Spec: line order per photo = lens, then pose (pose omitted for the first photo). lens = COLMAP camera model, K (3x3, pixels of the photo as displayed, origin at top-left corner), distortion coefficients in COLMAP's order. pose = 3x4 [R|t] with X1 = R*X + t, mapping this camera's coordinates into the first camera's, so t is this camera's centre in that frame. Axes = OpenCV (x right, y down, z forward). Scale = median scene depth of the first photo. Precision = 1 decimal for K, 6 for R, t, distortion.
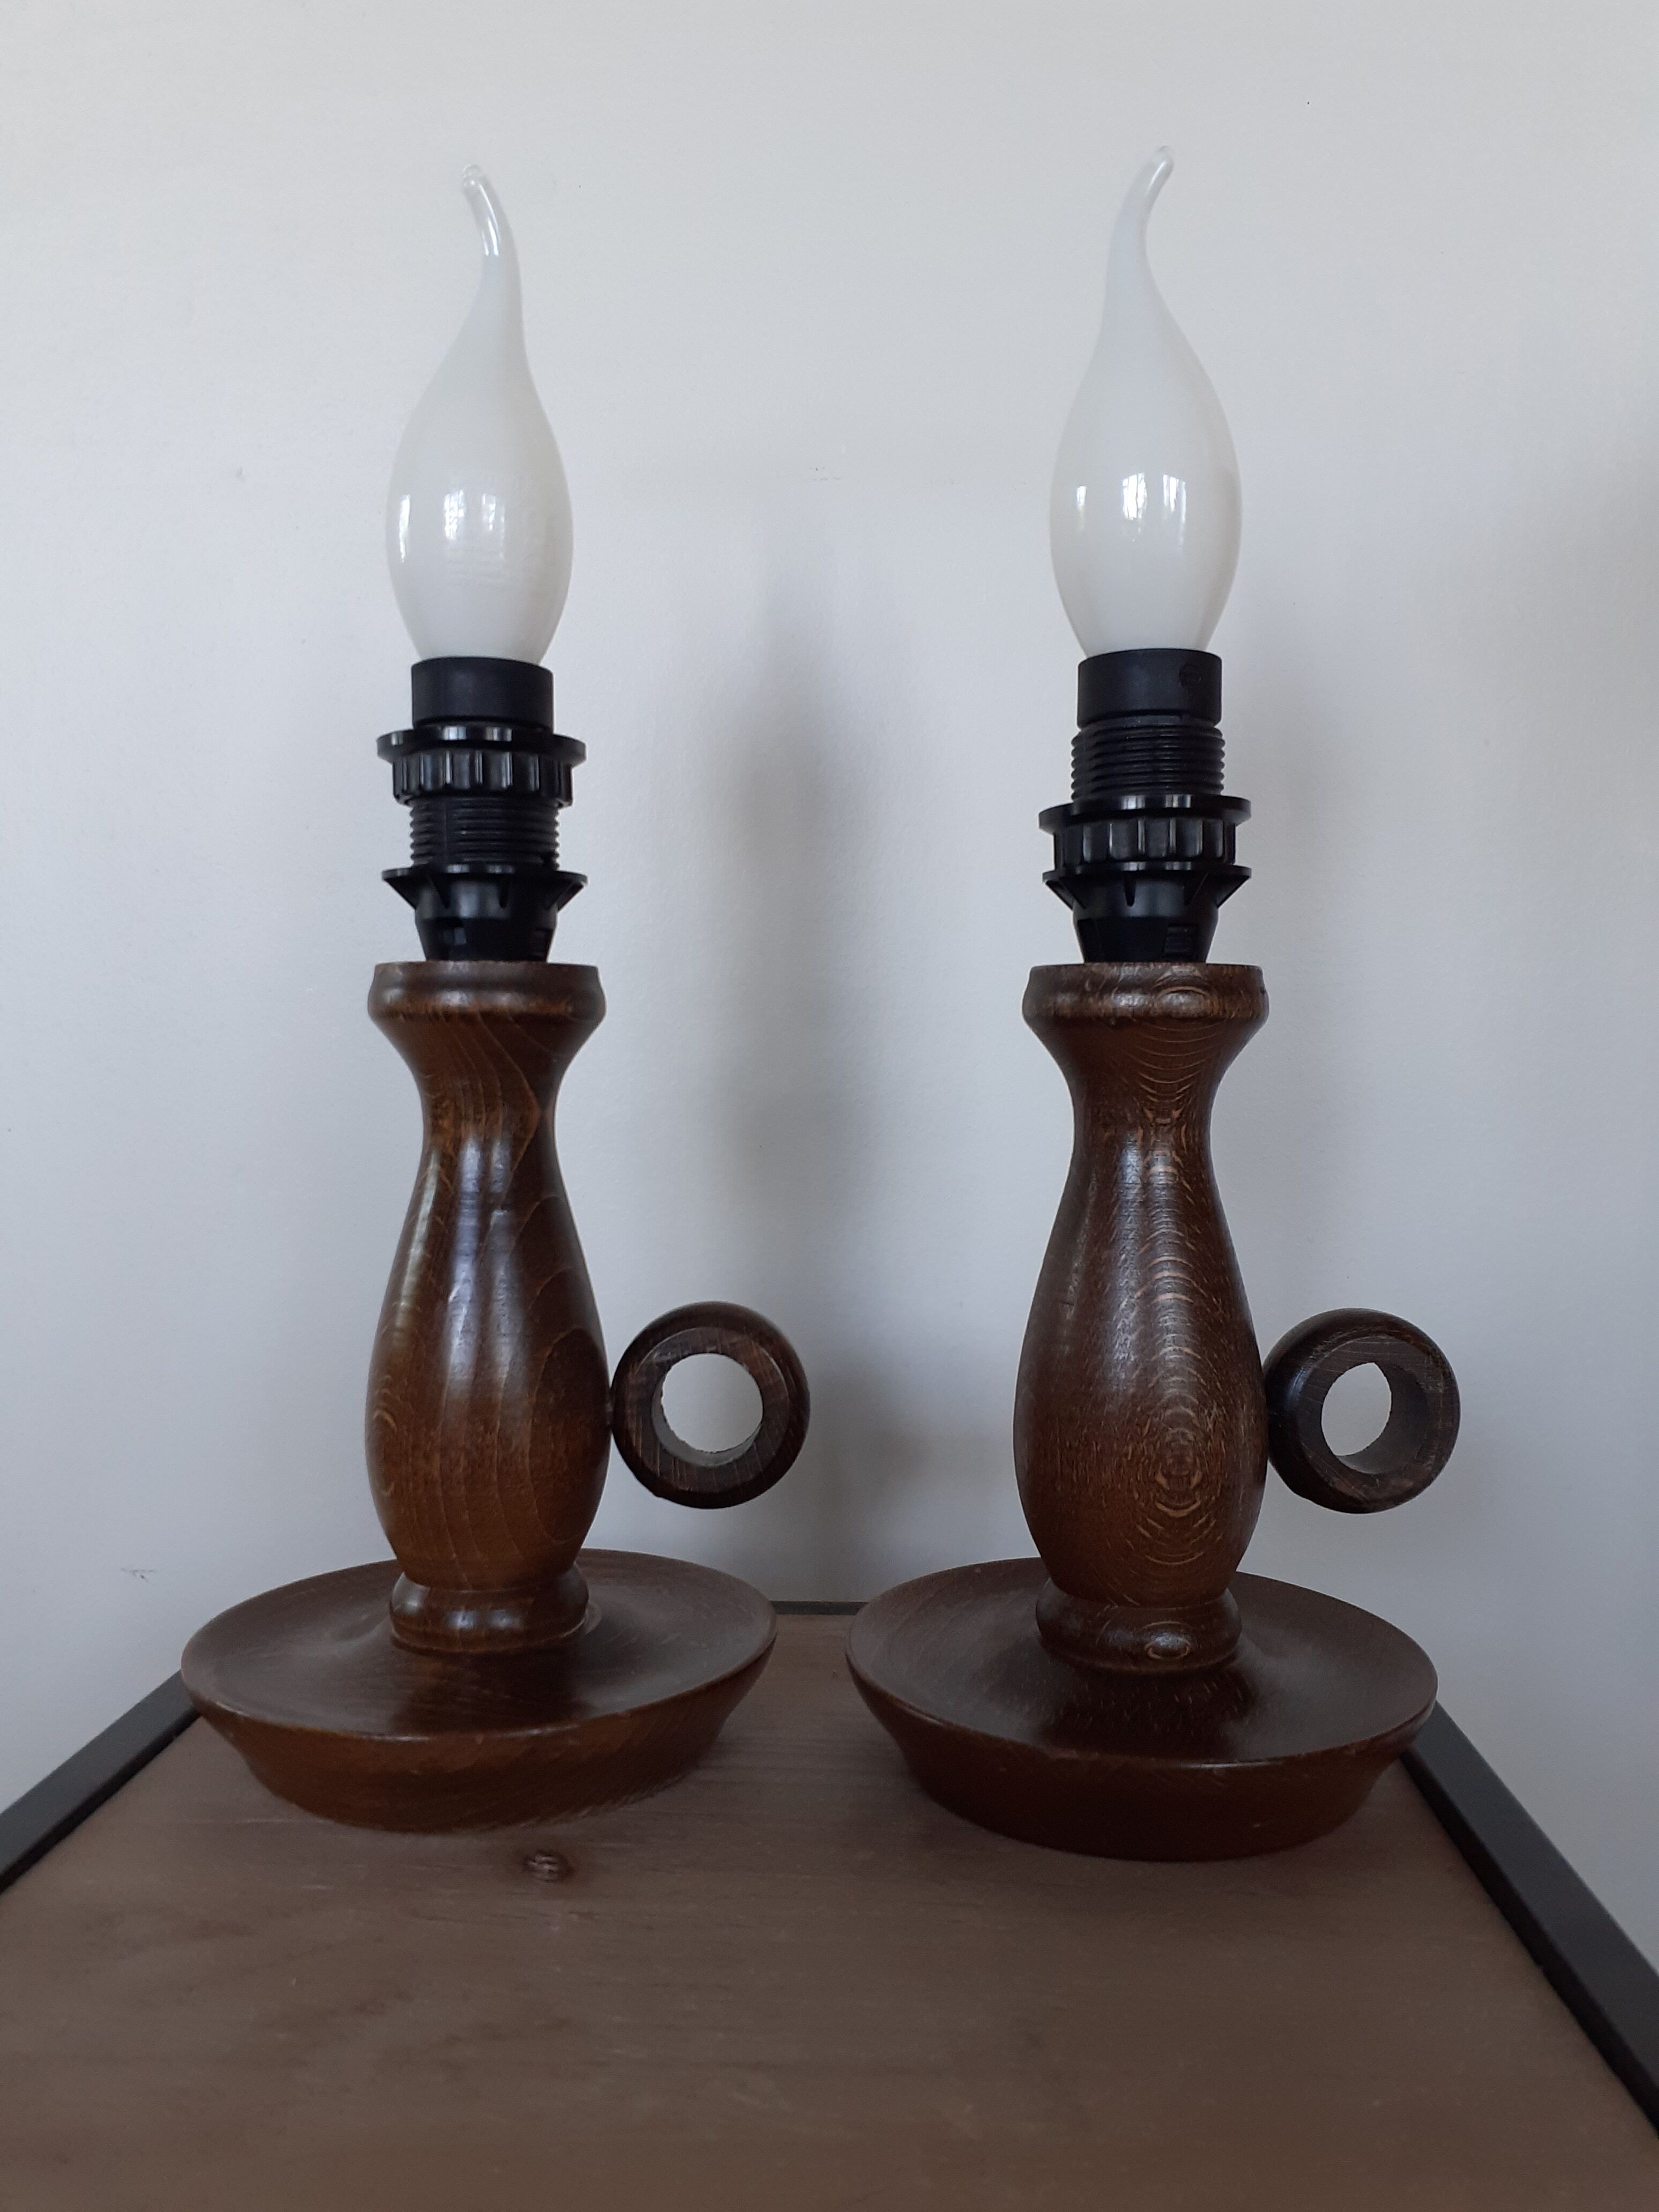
lens RADIAL K [[1753.0, 0, 877.3], [0, 1753.0, 1121.9], [0, 0, 1]] dist [0.155722, -0.419727]
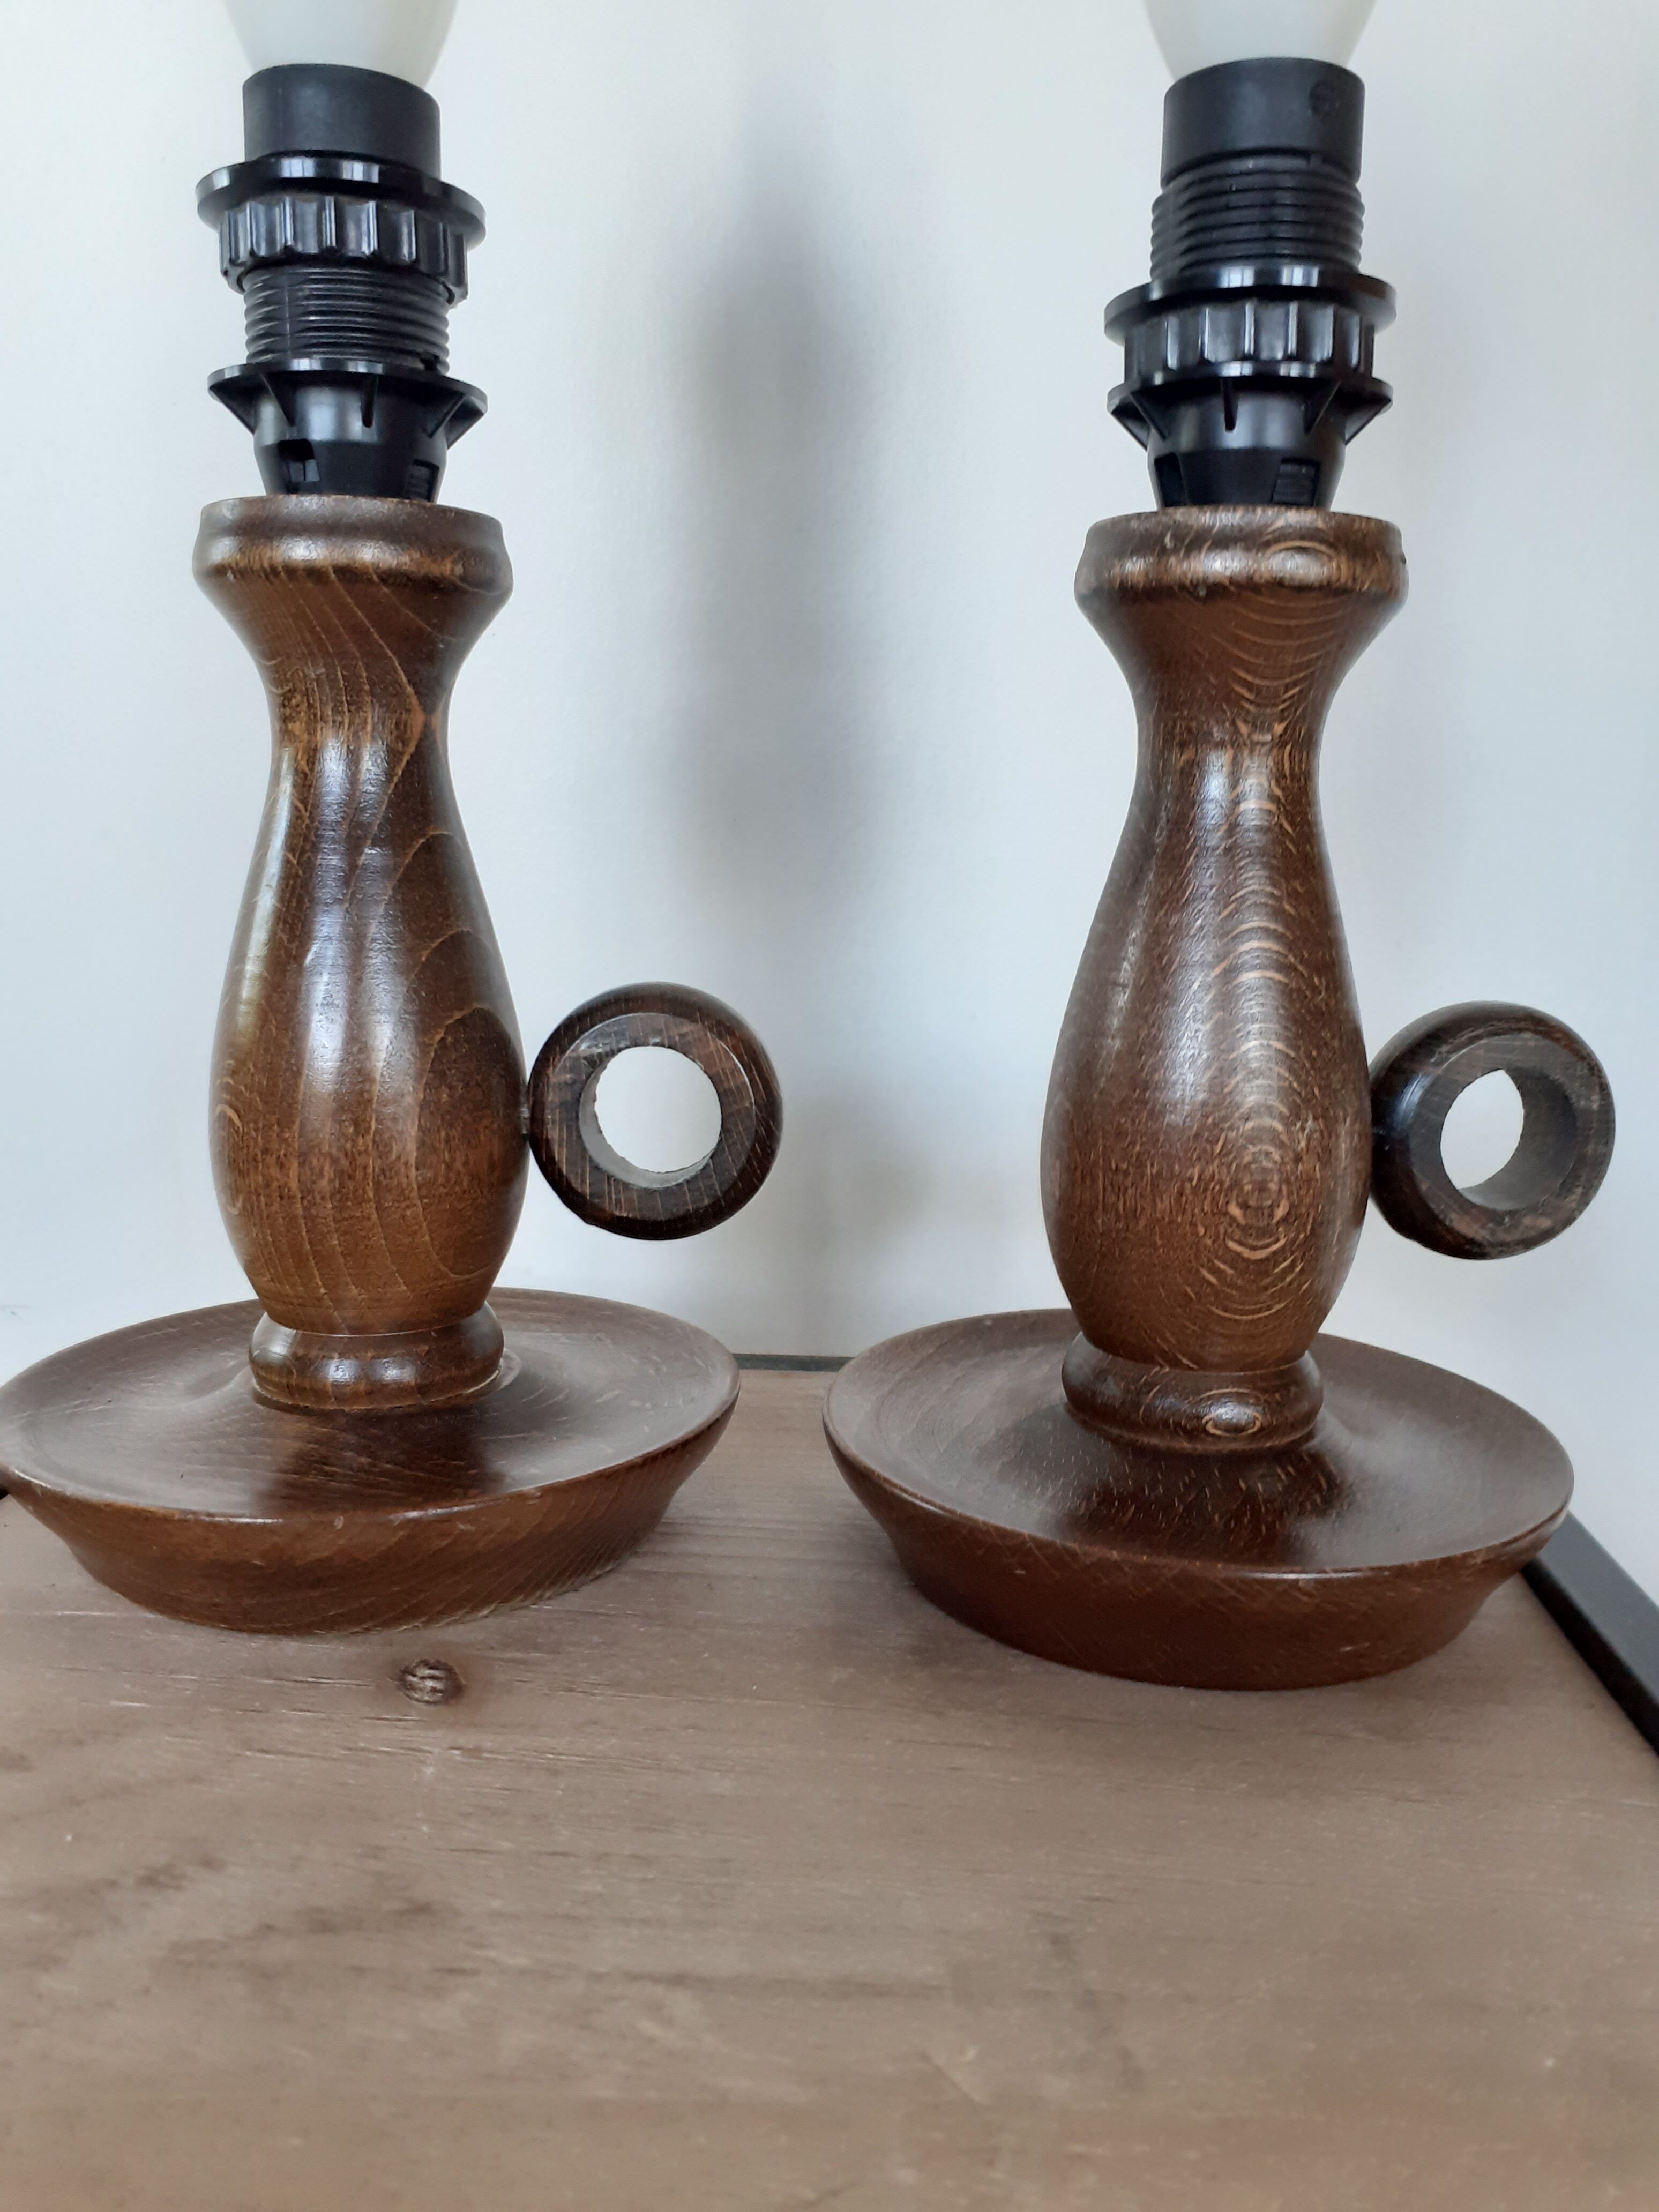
lens RADIAL K [[1753.0, 0, 877.3], [0, 1753.0, 1121.9], [0, 0, 1]] dist [0.155722, -0.419727]
pose [[0.999829, 0.018414, -0.001550, 0.005547], [-0.018045, 0.990979, 0.132800, 0.063172], [0.003982, -0.132749, 0.991142, 0.238444]]
